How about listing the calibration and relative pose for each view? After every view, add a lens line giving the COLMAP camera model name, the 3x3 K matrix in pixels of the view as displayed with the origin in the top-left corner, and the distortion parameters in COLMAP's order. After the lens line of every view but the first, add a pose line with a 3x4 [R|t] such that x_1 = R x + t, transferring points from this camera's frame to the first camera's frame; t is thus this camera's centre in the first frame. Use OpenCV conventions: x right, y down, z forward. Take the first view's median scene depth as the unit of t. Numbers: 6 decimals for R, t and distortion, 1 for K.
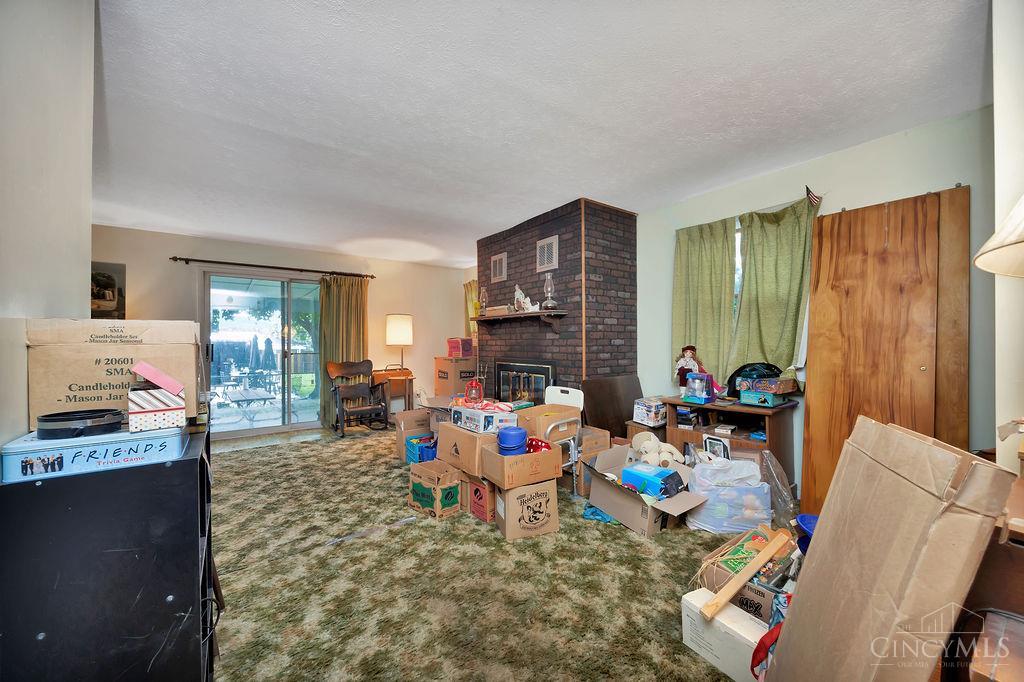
lens RADIAL K [[400.1, 0, 512.0], [0, 400.1, 341.0], [0, 0, 1]] dist [-0.001461, -0.000127]
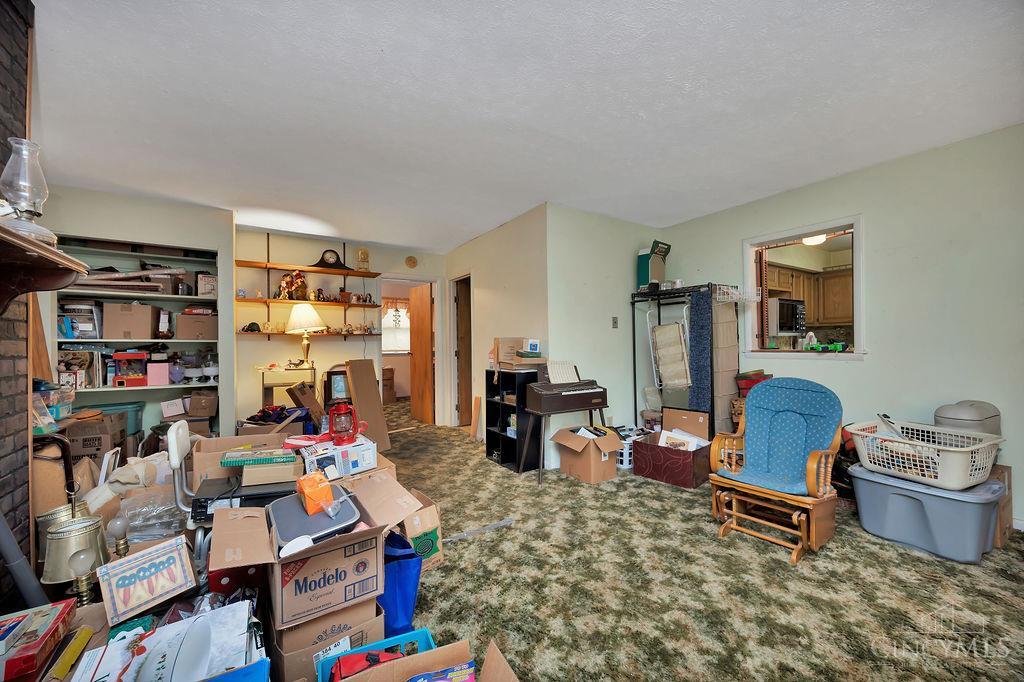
lens RADIAL K [[395.5, 0, 516.7], [0, 395.5, 342.9], [0, 0, 1]] dist [-0.001146, -0.000118]
pose [[-0.998430, 0.015316, 0.053870, -0.392963], [0.014967, 0.999864, -0.006880, 0.010277], [-0.053968, -0.006063, -0.998524, 1.540378]]
